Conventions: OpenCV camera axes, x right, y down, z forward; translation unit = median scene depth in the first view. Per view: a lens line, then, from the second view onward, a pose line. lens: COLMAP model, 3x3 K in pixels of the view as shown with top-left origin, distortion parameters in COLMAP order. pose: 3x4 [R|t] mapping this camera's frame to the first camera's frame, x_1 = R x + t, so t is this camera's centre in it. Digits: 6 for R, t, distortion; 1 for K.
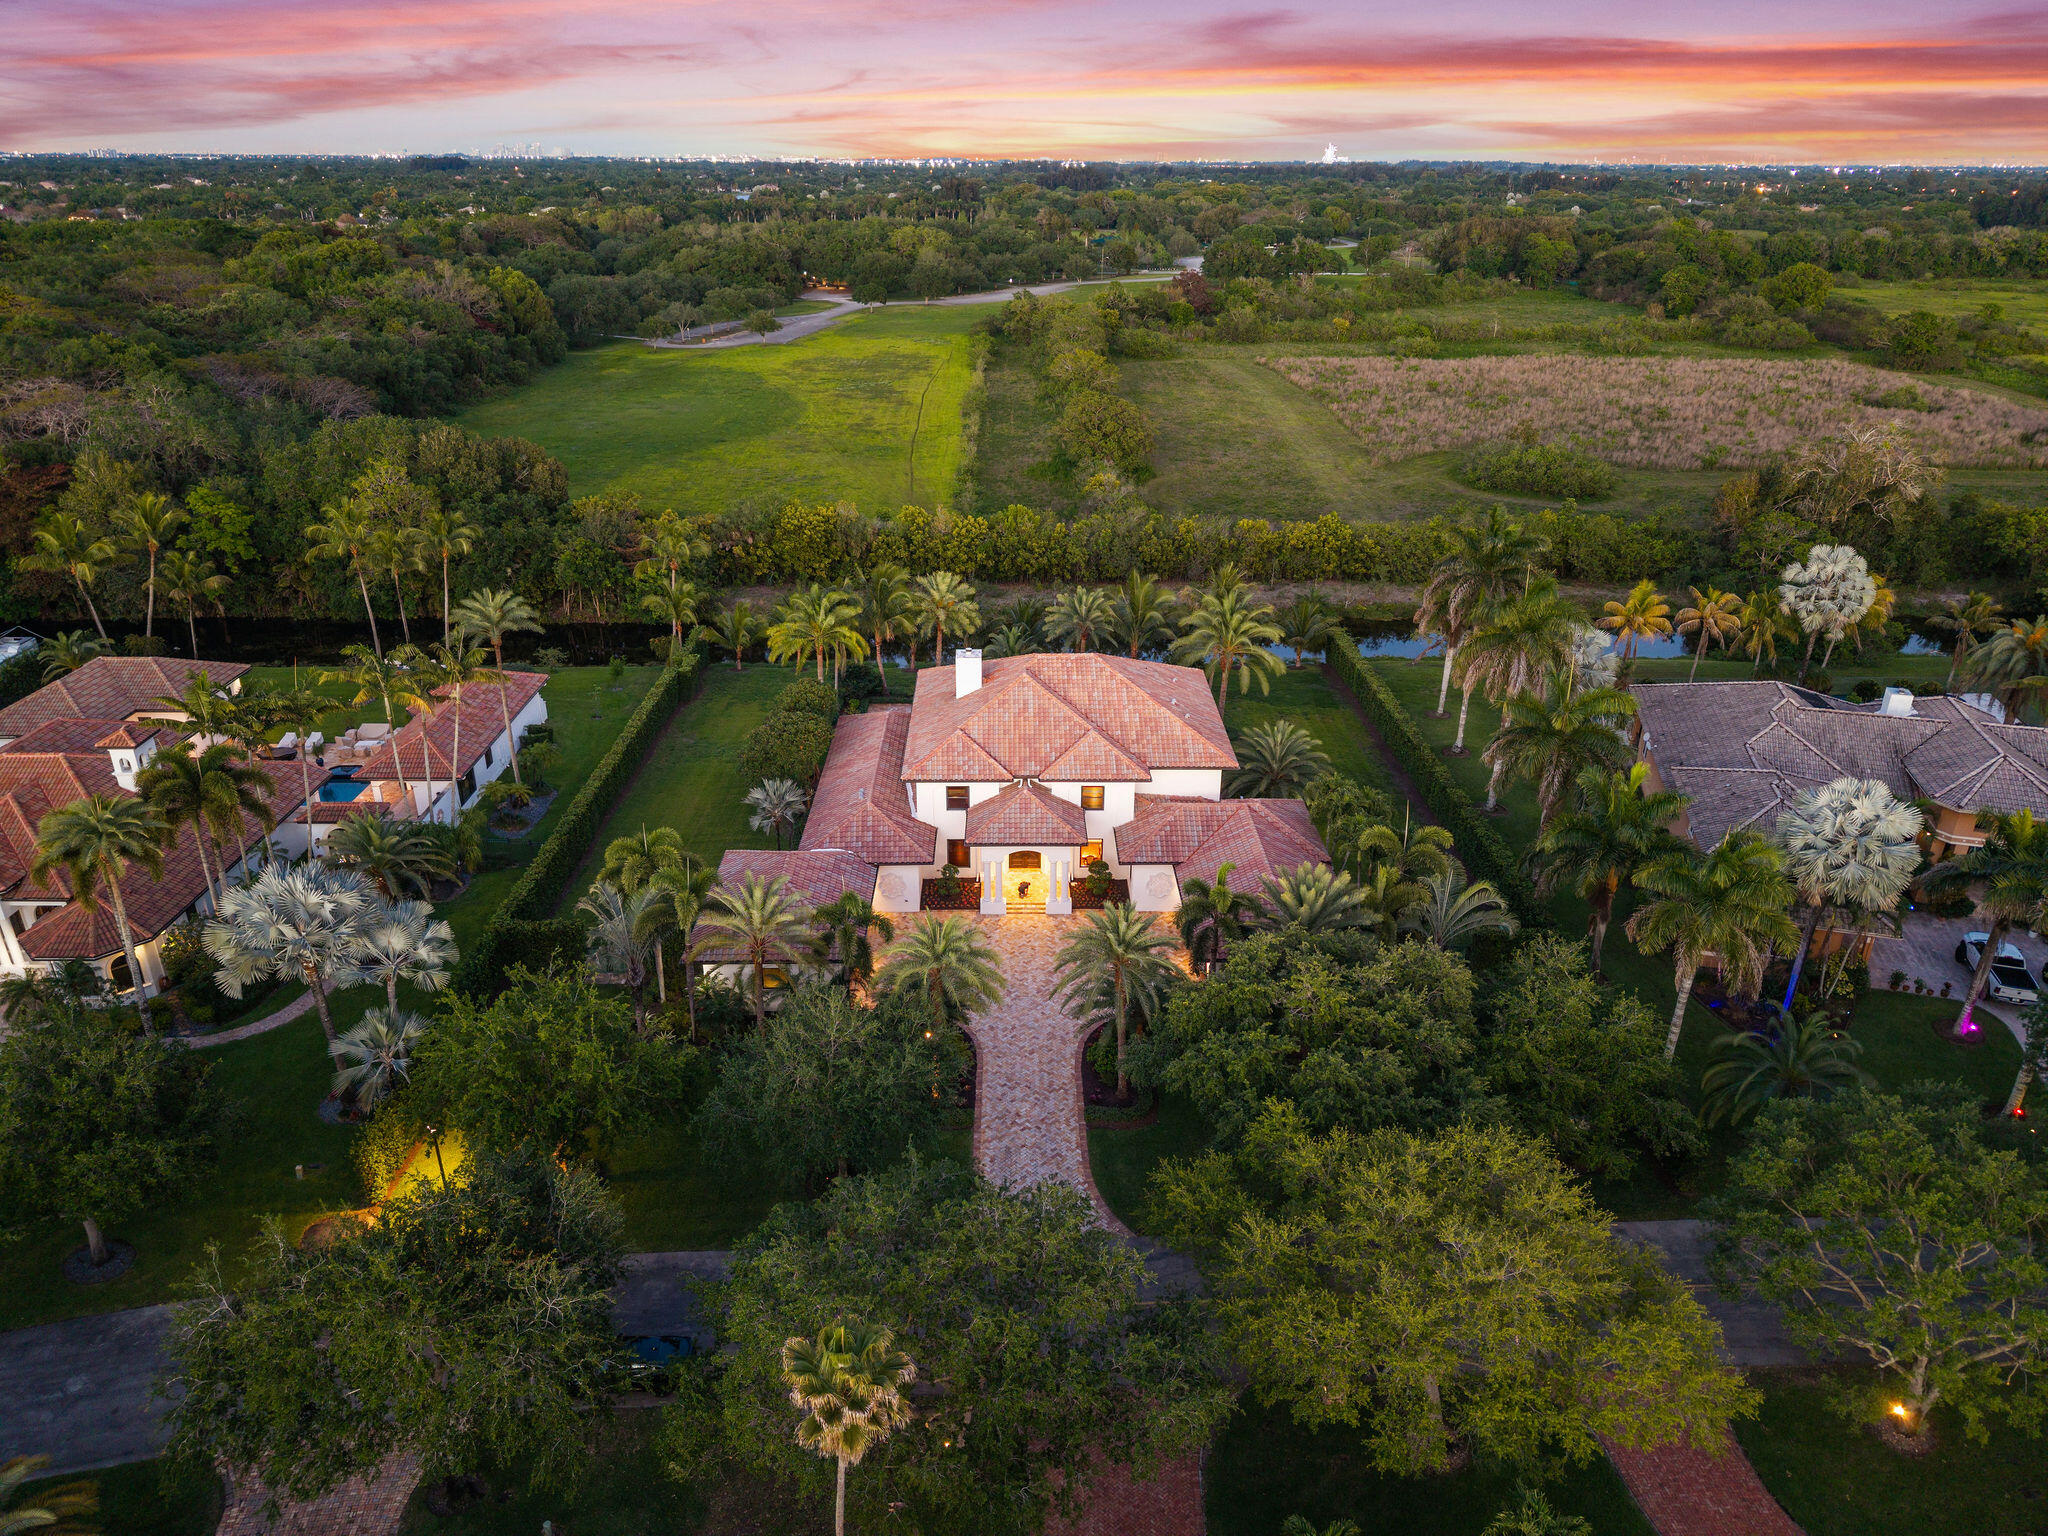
lens RADIAL K [[1391.6, 0, 1024.0], [0, 1391.6, 768.0], [0, 0, 1]] dist [0.004523, -0.000652]
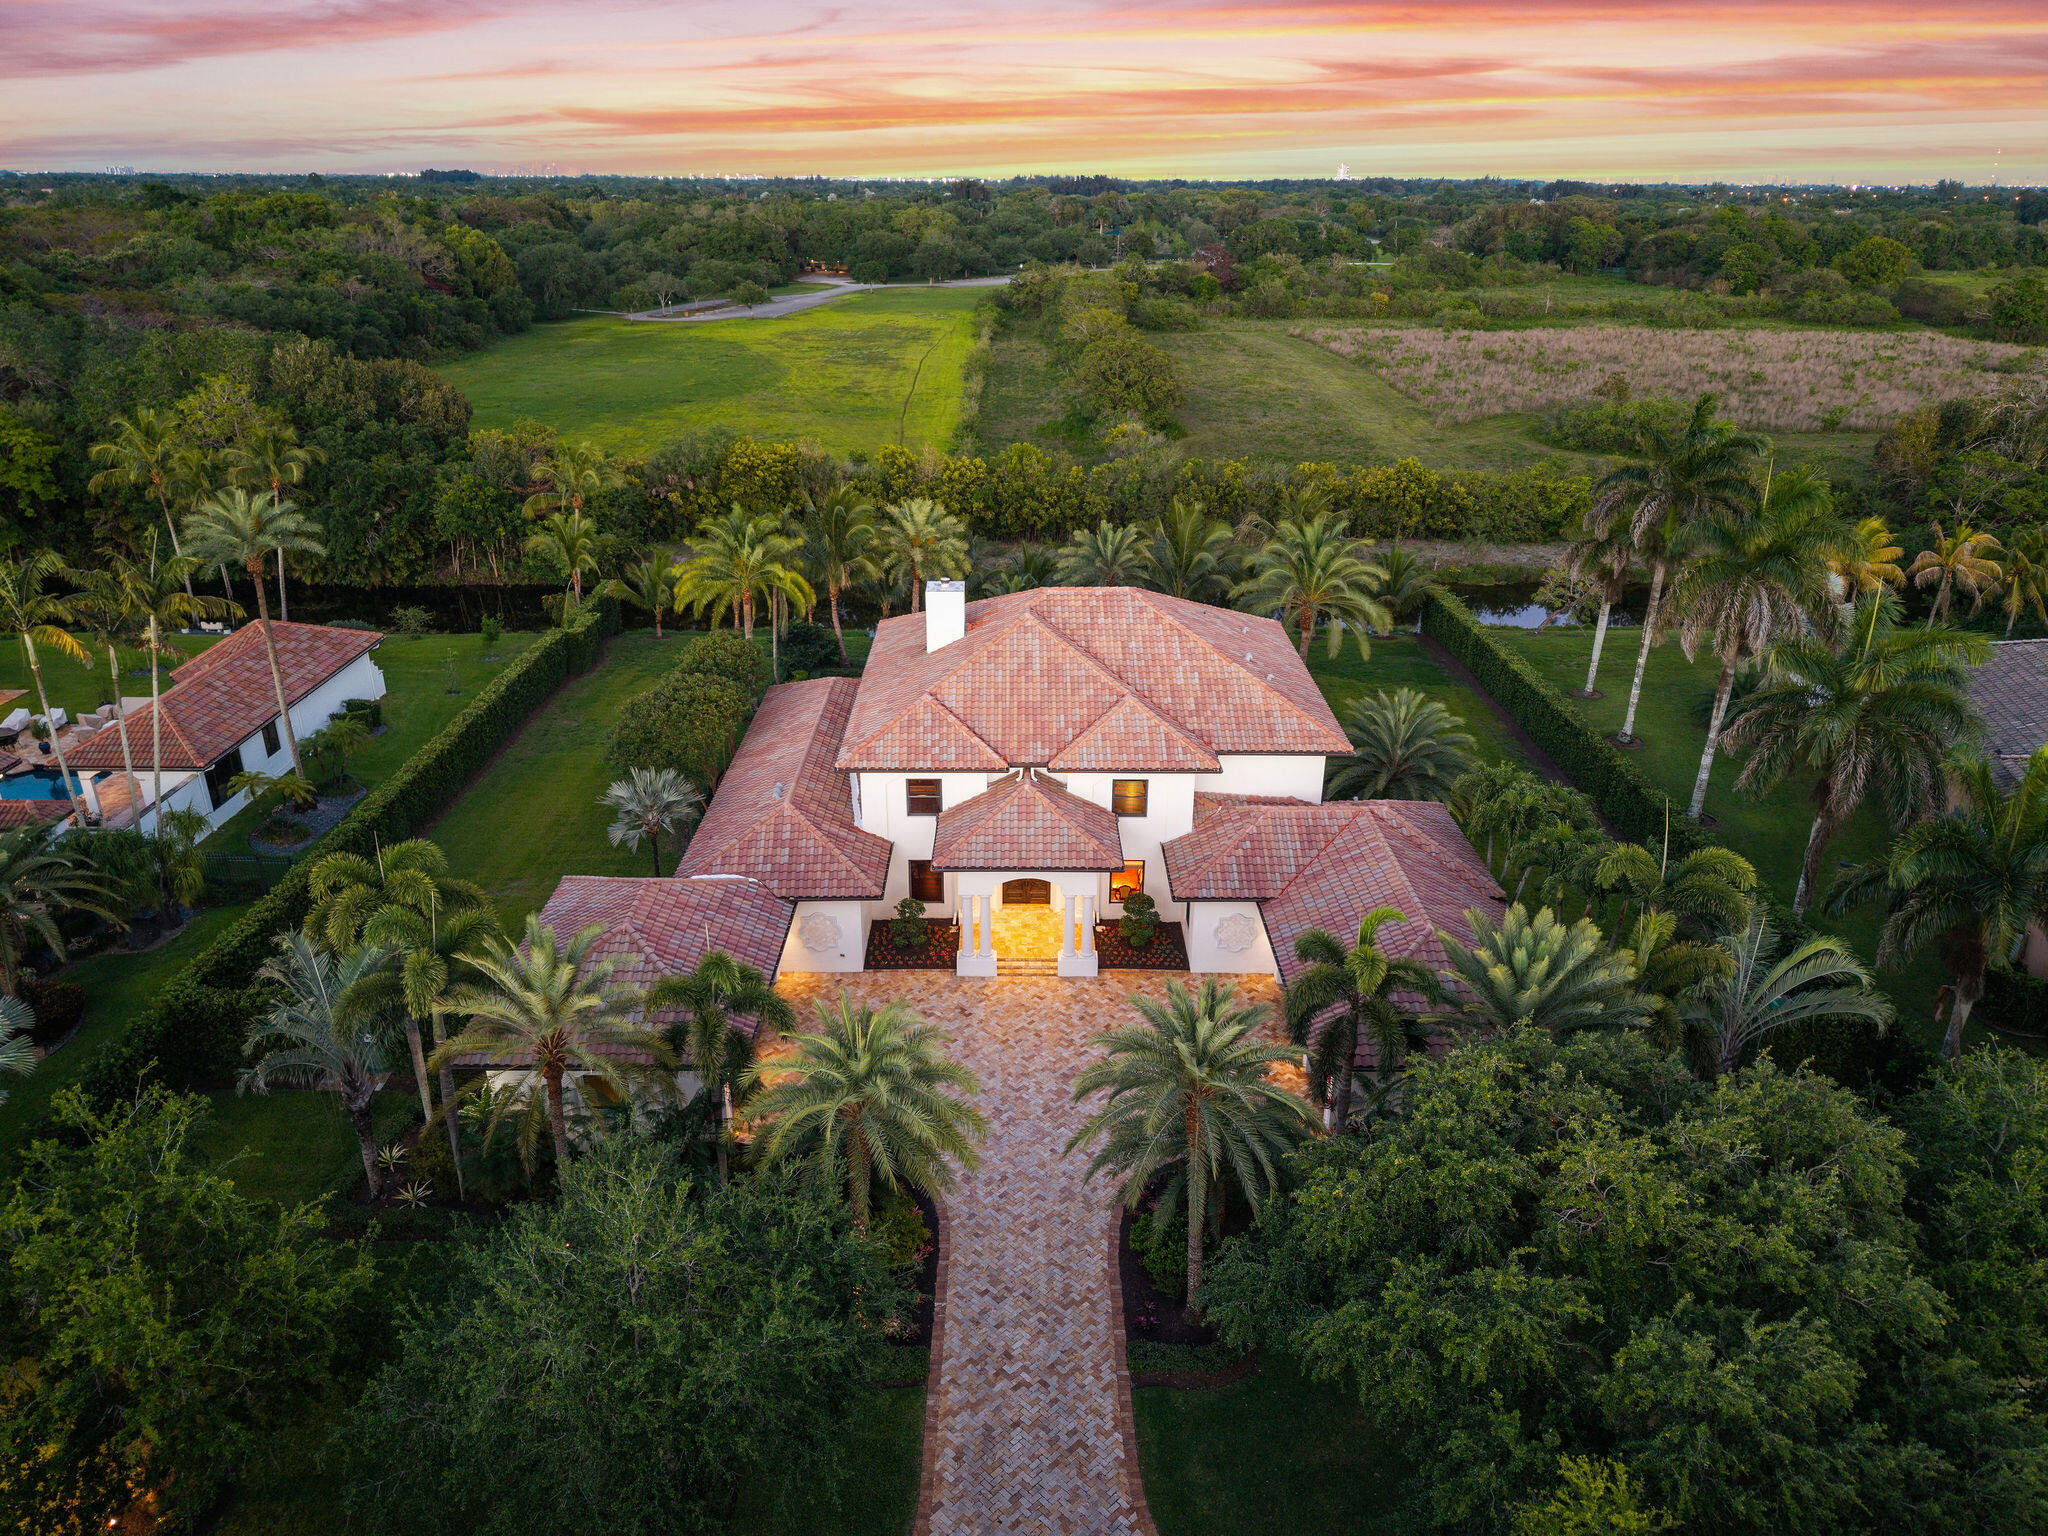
lens RADIAL K [[1391.6, 0, 1024.0], [0, 1391.6, 768.0], [0, 0, 1]] dist [0.004523, -0.000652]
pose [[0.999966, 0.003747, -0.007369, 0.003426], [-0.003841, 0.999910, -0.012856, 0.012997], [0.007321, 0.012884, 0.999890, 0.279873]]
